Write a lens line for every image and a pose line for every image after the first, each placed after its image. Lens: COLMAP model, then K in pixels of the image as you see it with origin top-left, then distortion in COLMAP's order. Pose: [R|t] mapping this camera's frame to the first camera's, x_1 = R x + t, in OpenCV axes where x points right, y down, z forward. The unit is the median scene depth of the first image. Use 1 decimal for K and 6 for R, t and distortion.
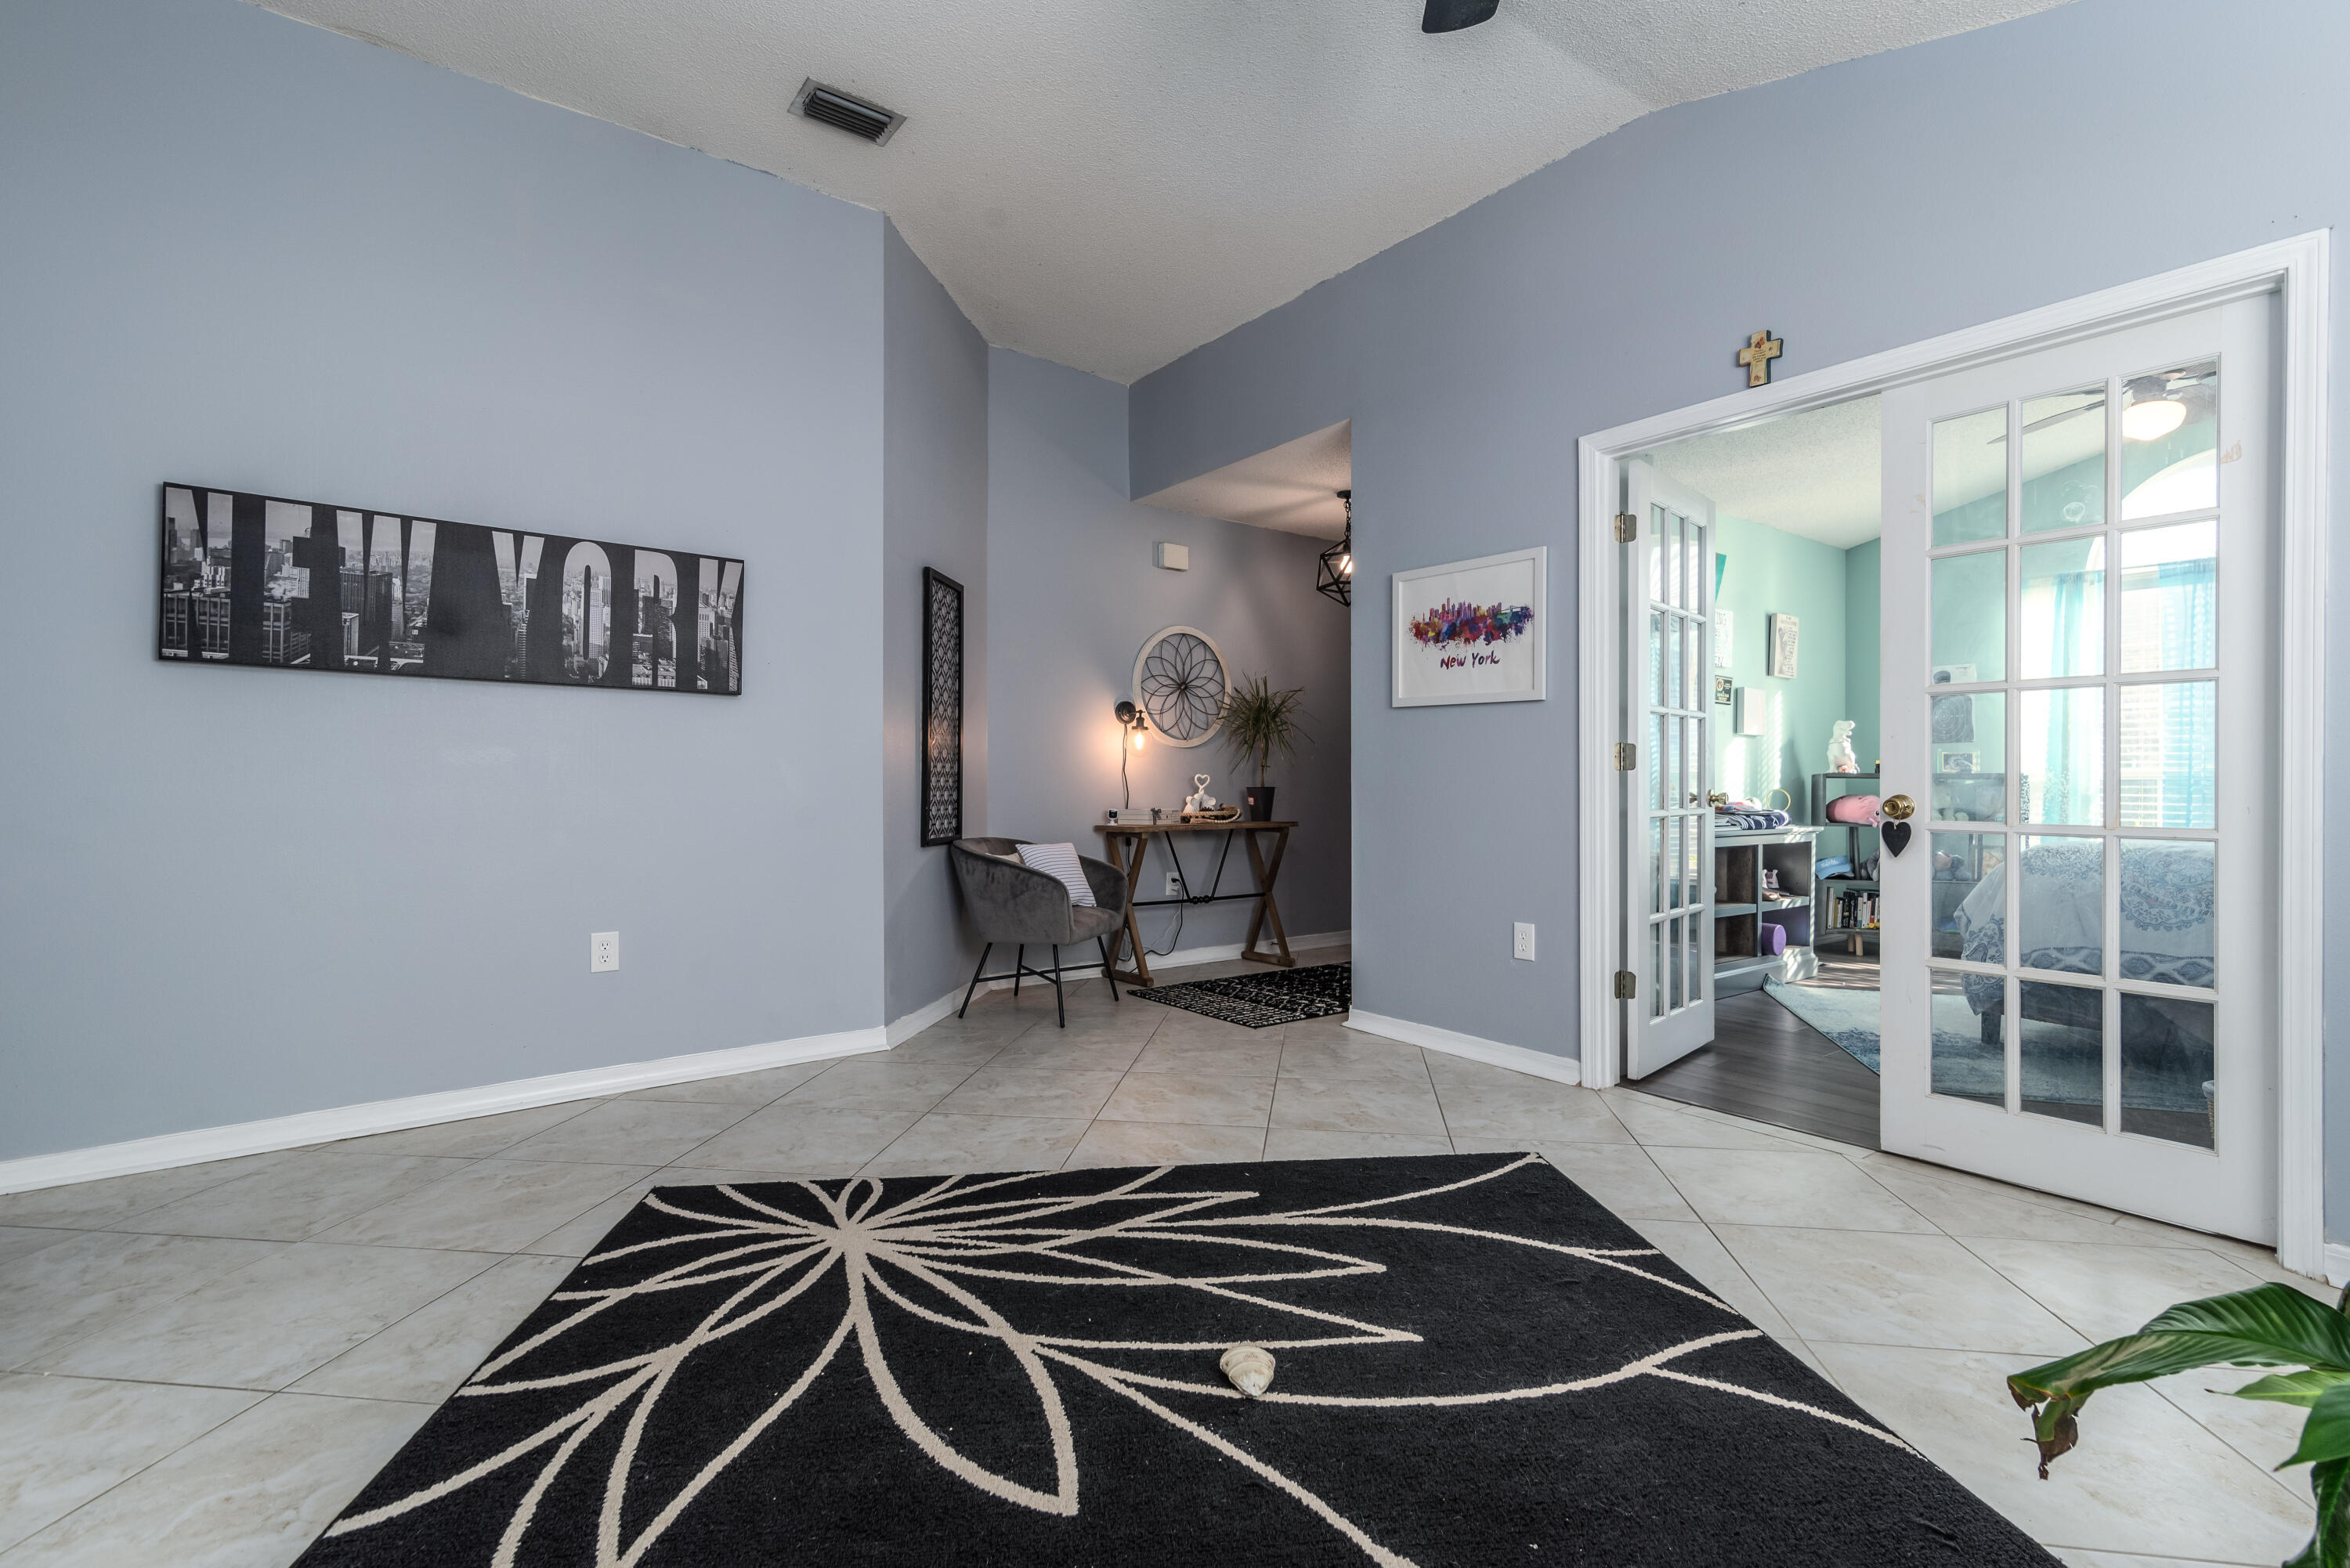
lens RADIAL K [[1078.5, 0, 1175.0], [0, 1078.5, 784.0], [0, 0, 1]] dist [0.011074, -0.000251]
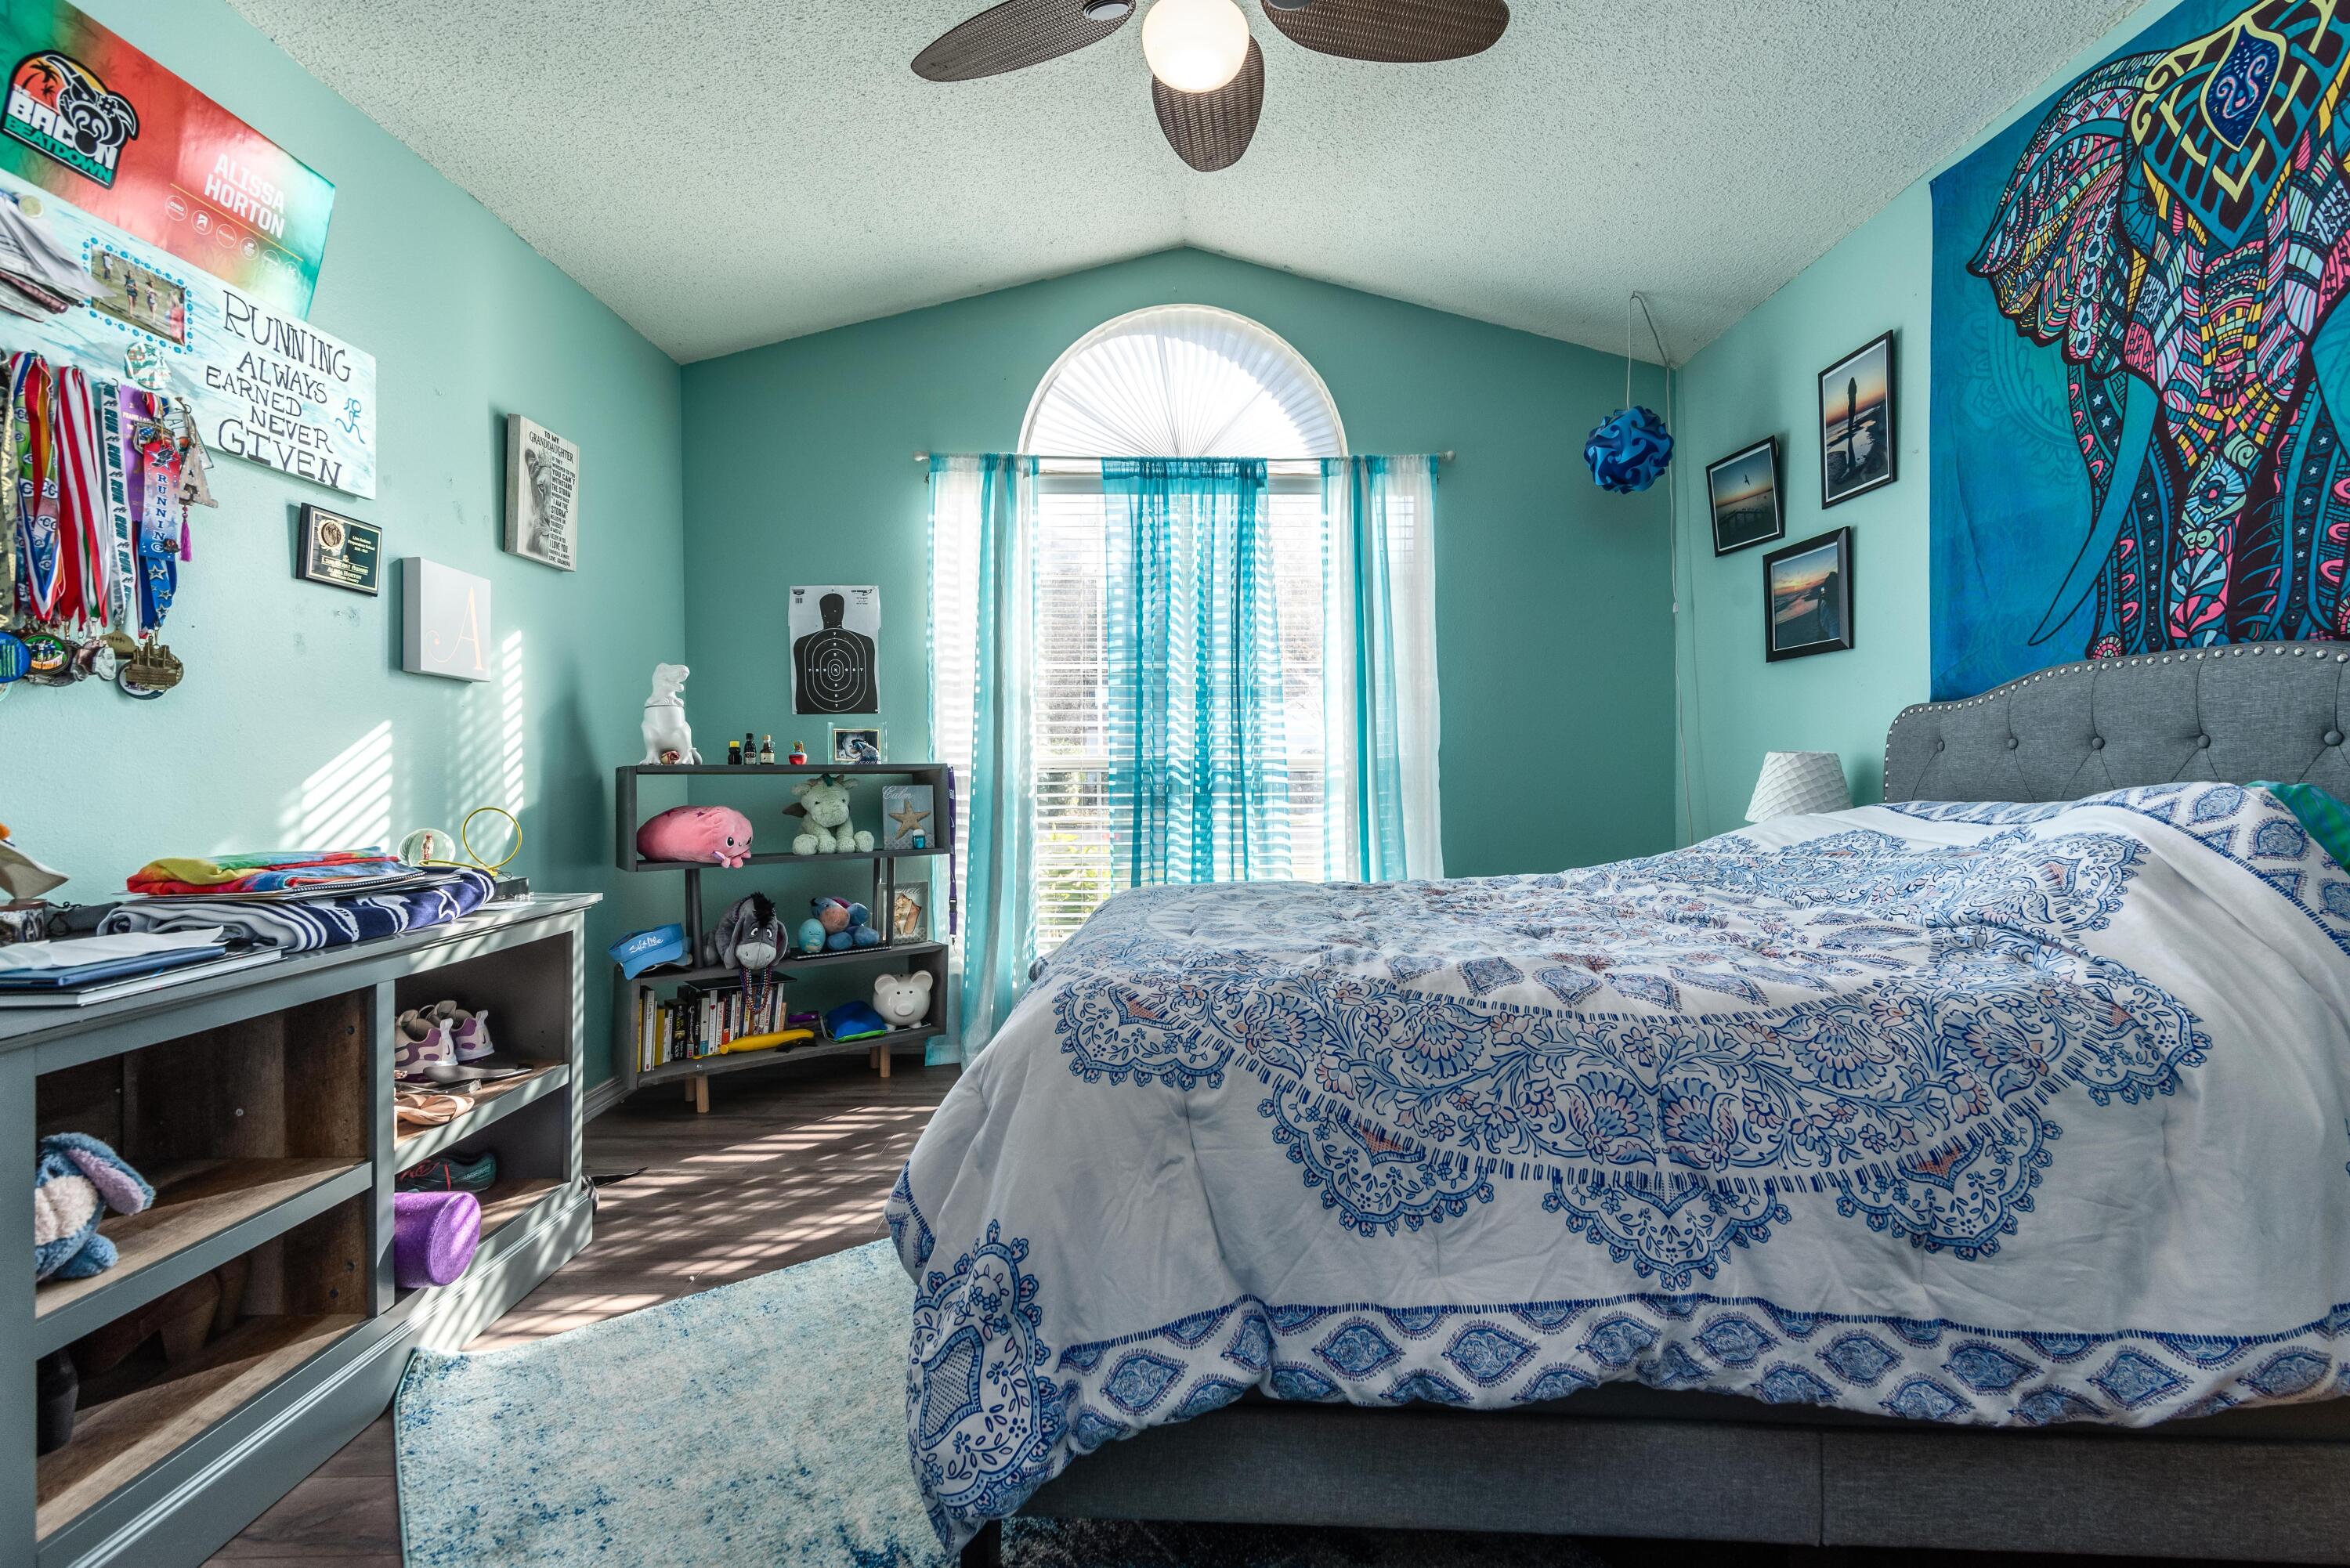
lens RADIAL K [[1071.8, 0, 1190.7], [0, 1071.8, 773.2], [0, 0, 1]] dist [0.016027, -0.000221]
pose [[0.585177, -0.009268, 0.810852, 0.677264], [0.007227, 0.999955, 0.006214, -0.014864], [-0.810873, 0.002223, 0.585218, 0.976707]]
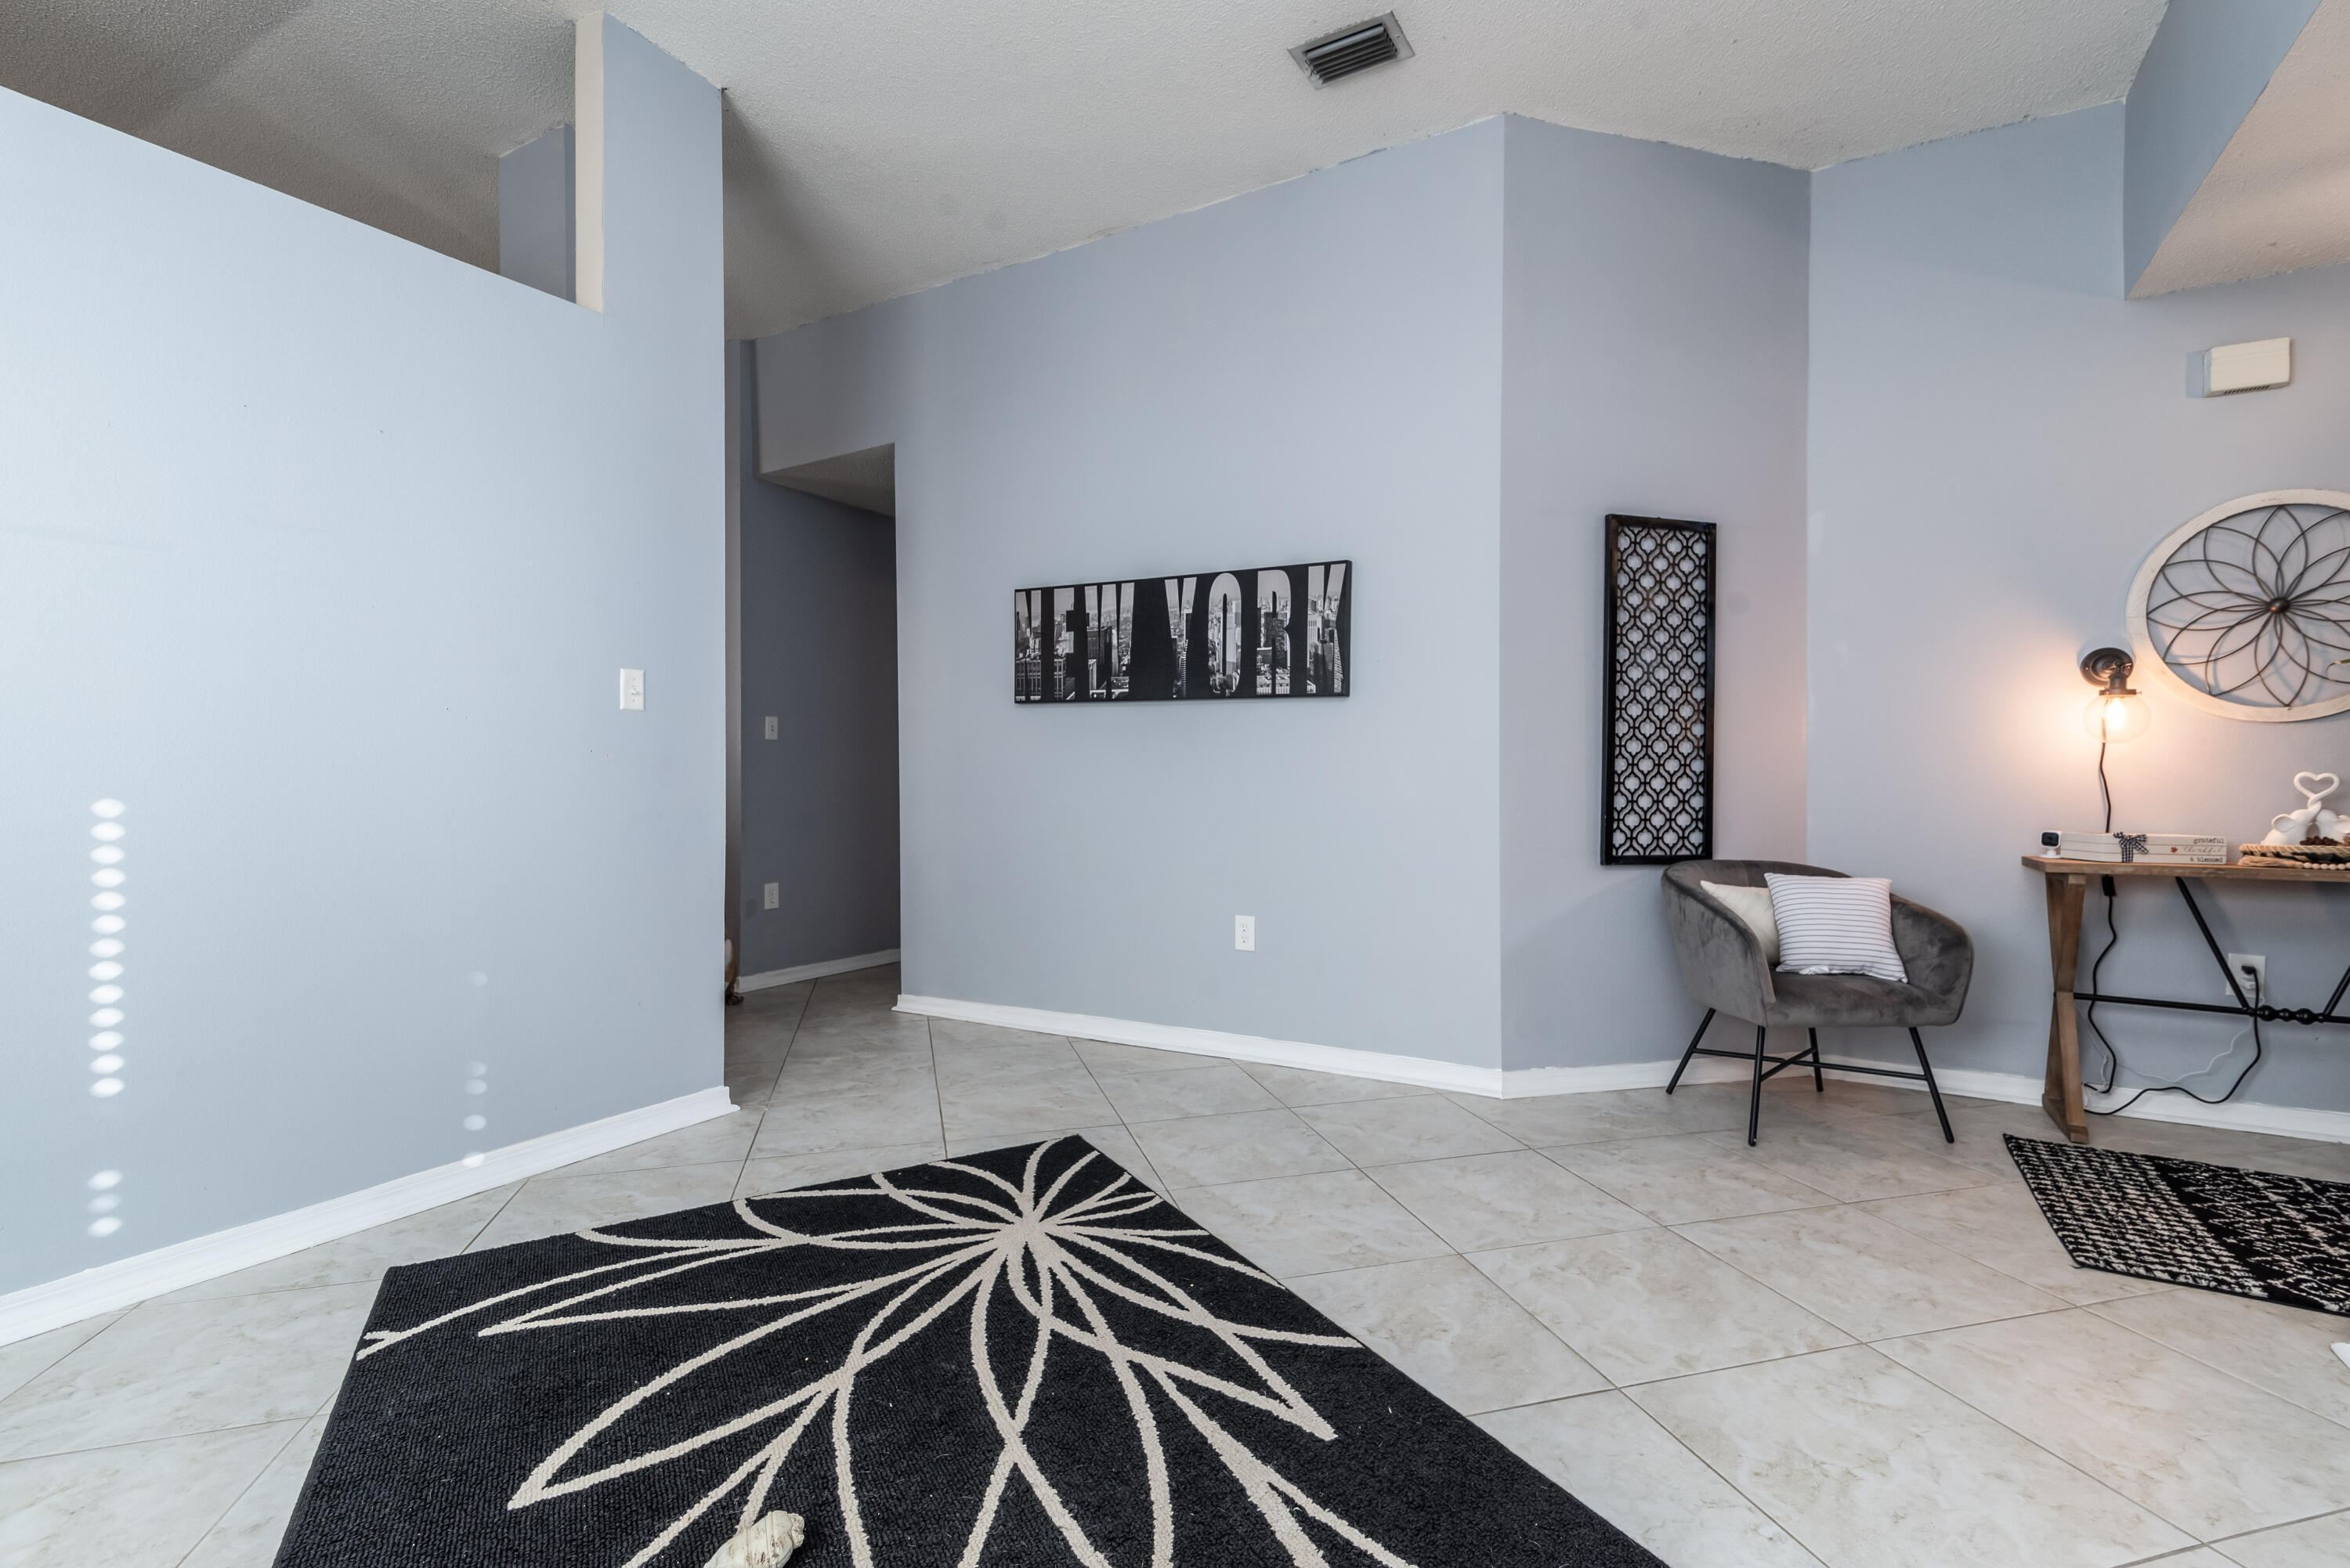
lens RADIAL K [[1059.5, 0, 1198.2], [0, 1059.5, 788.0], [0, 0, 1]] dist [0.016198, -0.001171]
pose [[0.402147, 0.008827, -0.915533, 0.511553], [-0.005127, 0.999960, 0.007389, -0.004726], [0.915561, 0.001722, 0.402176, 0.563309]]
